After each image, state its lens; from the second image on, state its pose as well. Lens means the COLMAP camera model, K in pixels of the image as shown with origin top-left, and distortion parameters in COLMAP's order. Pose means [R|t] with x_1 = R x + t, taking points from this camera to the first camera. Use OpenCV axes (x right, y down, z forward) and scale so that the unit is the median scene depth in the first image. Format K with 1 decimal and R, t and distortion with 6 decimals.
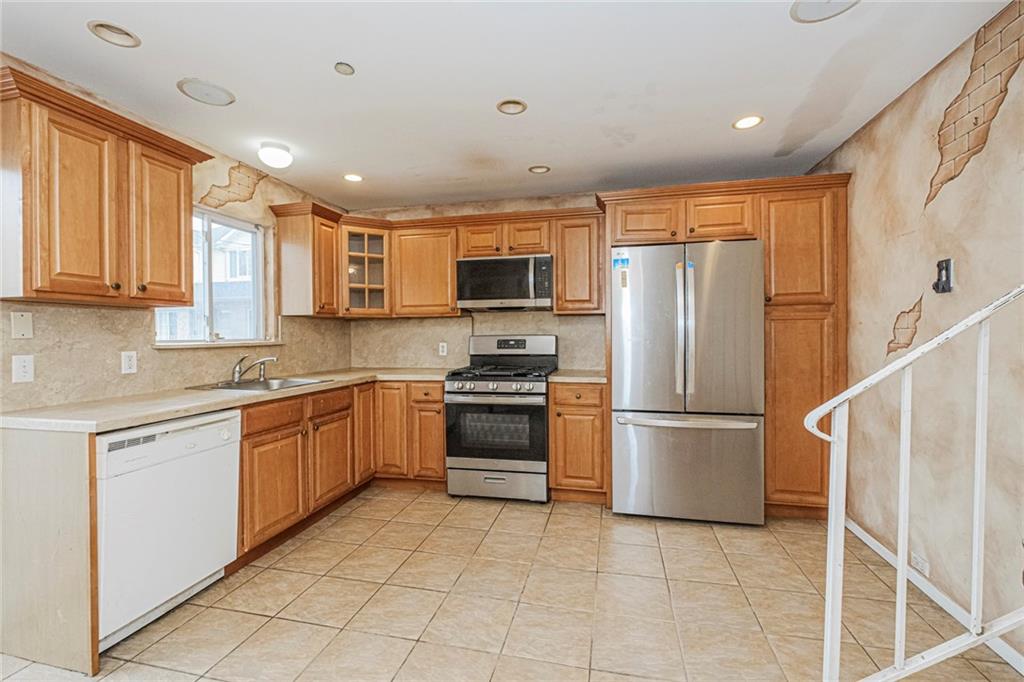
lens RADIAL K [[441.3, 0, 509.3], [0, 441.3, 337.8], [0, 0, 1]] dist [0.004639, 0.000156]
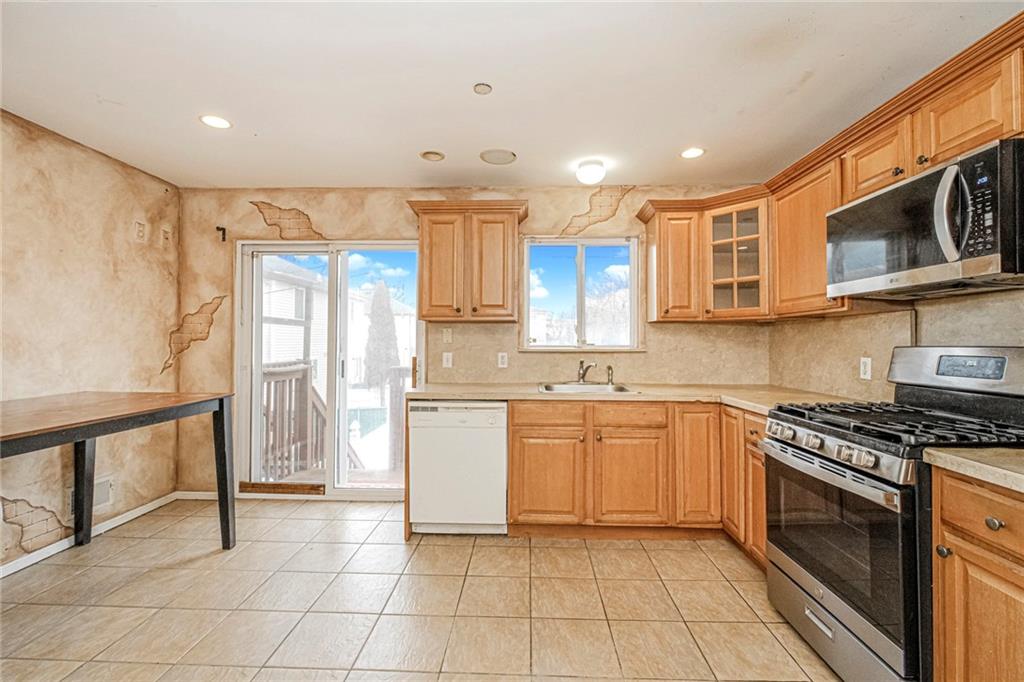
lens RADIAL K [[441.3, 0, 513.2], [0, 441.3, 337.0], [0, 0, 1]] dist [0.004639, 0.000156]
pose [[0.202735, -0.003847, -0.979226, 0.452631], [-0.011391, 0.999915, -0.006287, -0.008979], [0.979167, 0.012429, 0.202674, 0.586464]]
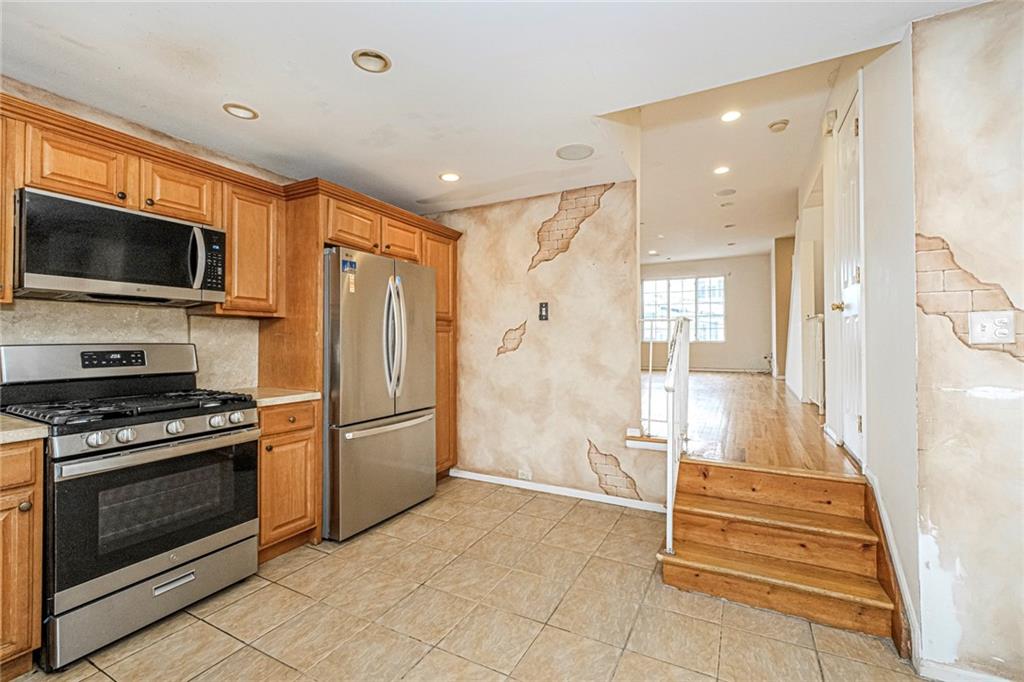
lens RADIAL K [[441.3, 0, 514.3], [0, 441.3, 337.6], [0, 0, 1]] dist [0.004639, 0.000156]
pose [[0.252875, 0.014148, 0.967396, -0.557783], [0.009264, 0.999812, -0.017044, 0.001249], [-0.967455, 0.013272, 0.252696, 0.433797]]
